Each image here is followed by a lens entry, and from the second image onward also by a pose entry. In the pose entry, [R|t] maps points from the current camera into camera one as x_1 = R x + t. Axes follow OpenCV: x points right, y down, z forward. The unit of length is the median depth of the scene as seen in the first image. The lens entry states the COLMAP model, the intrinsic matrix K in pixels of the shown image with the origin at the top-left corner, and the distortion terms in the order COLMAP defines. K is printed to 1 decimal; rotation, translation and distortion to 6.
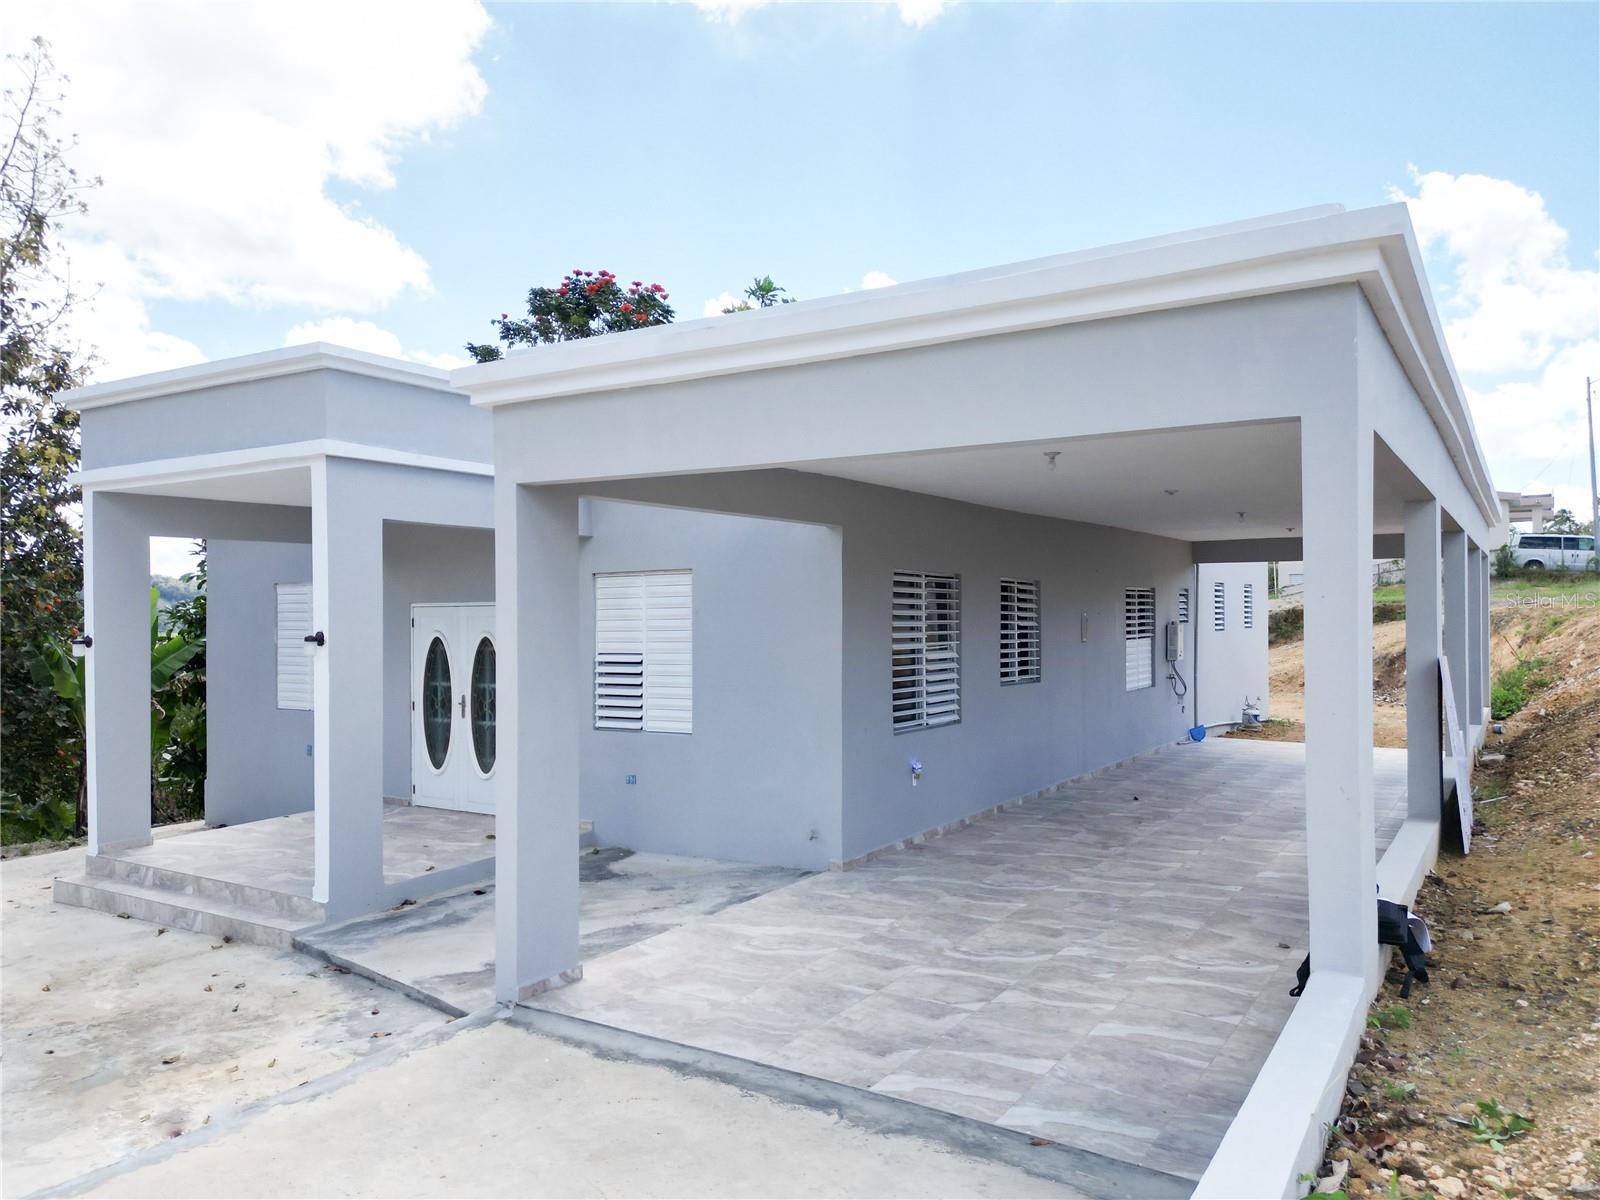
lens RADIAL K [[1164.4, 0, 805.1], [0, 1164.4, 607.2], [0, 0, 1]] dist [0.002596, -0.015278]
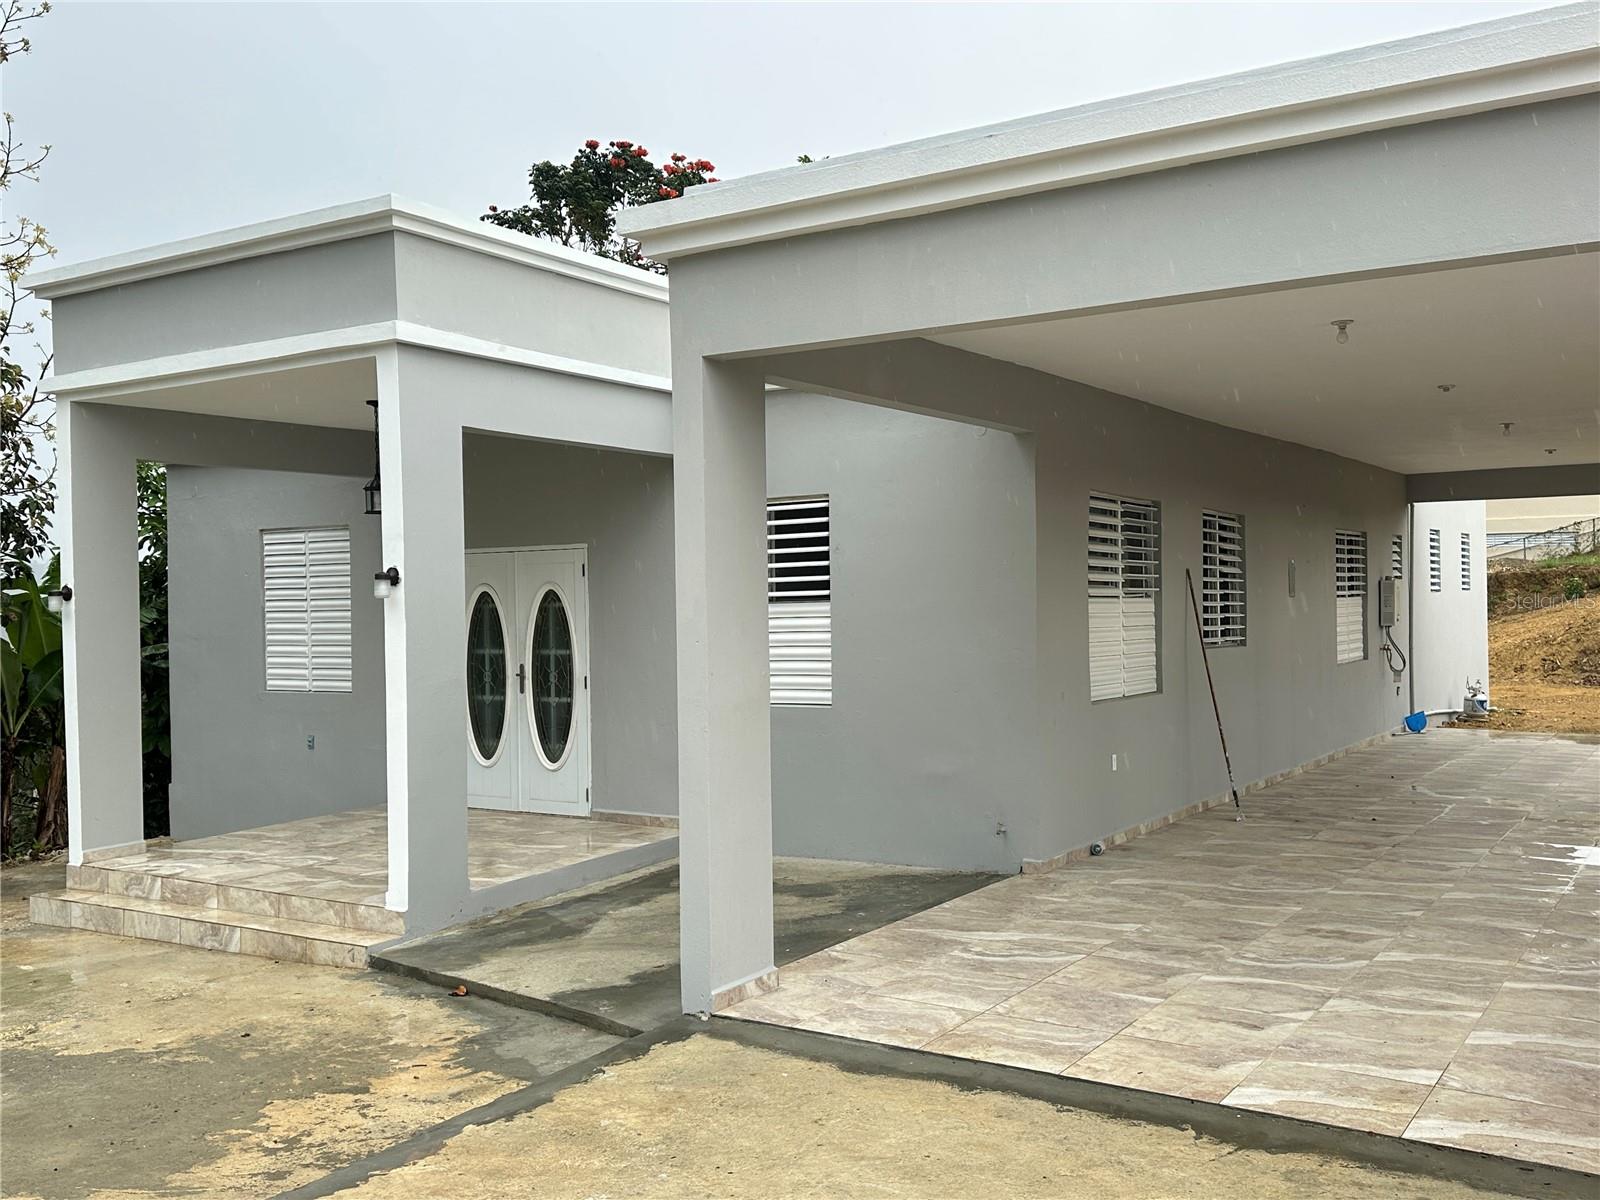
lens RADIAL K [[1503.6, 0, 796.2], [0, 1503.6, 598.0], [0, 0, 1]] dist [-0.004689, 0.000000]
pose [[0.999754, -0.010433, -0.019580, -0.120508], [0.010519, 0.999935, 0.004310, 0.038822], [0.019533, -0.004514, 0.999799, -0.009535]]
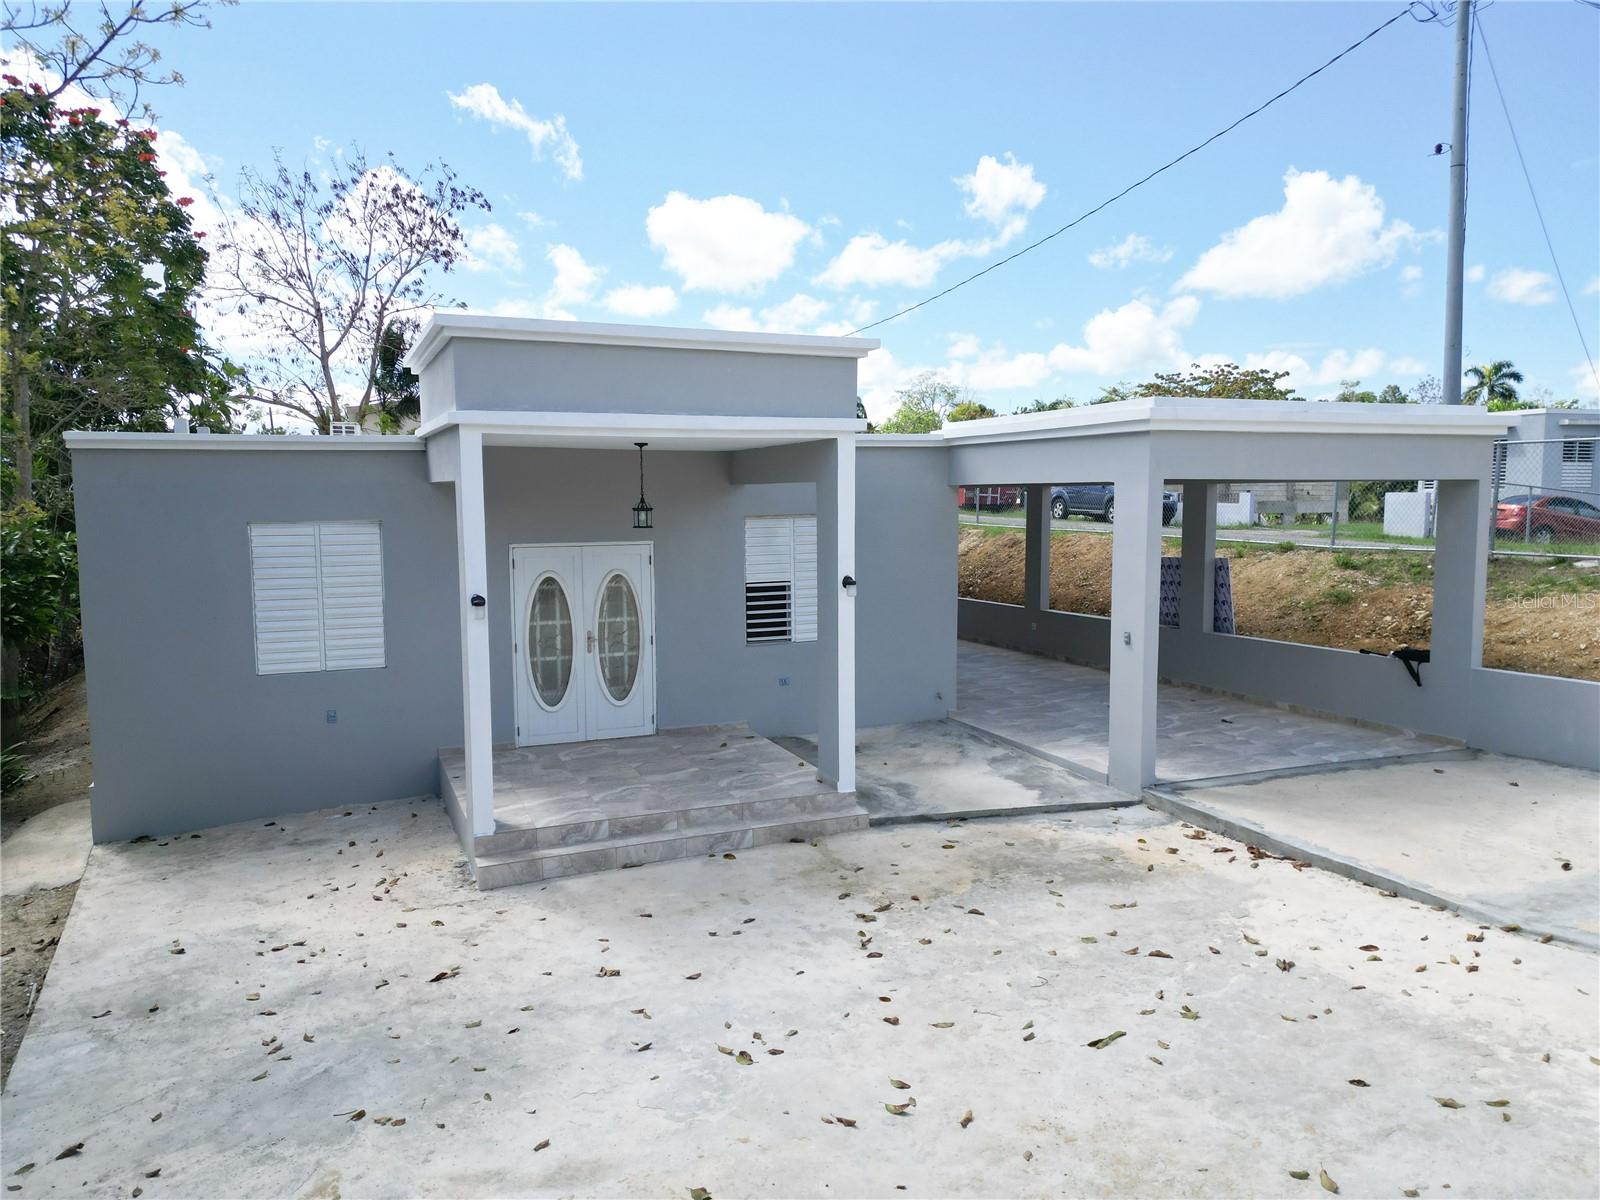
lens RADIAL K [[1164.4, 0, 792.3], [0, 1164.4, 601.0], [0, 0, 1]] dist [0.002596, -0.015278]
pose [[0.586374, -0.064969, 0.807431, -1.404548], [0.003136, 0.996953, 0.077941, -0.043977], [-0.810035, -0.043171, 0.584791, 0.327429]]
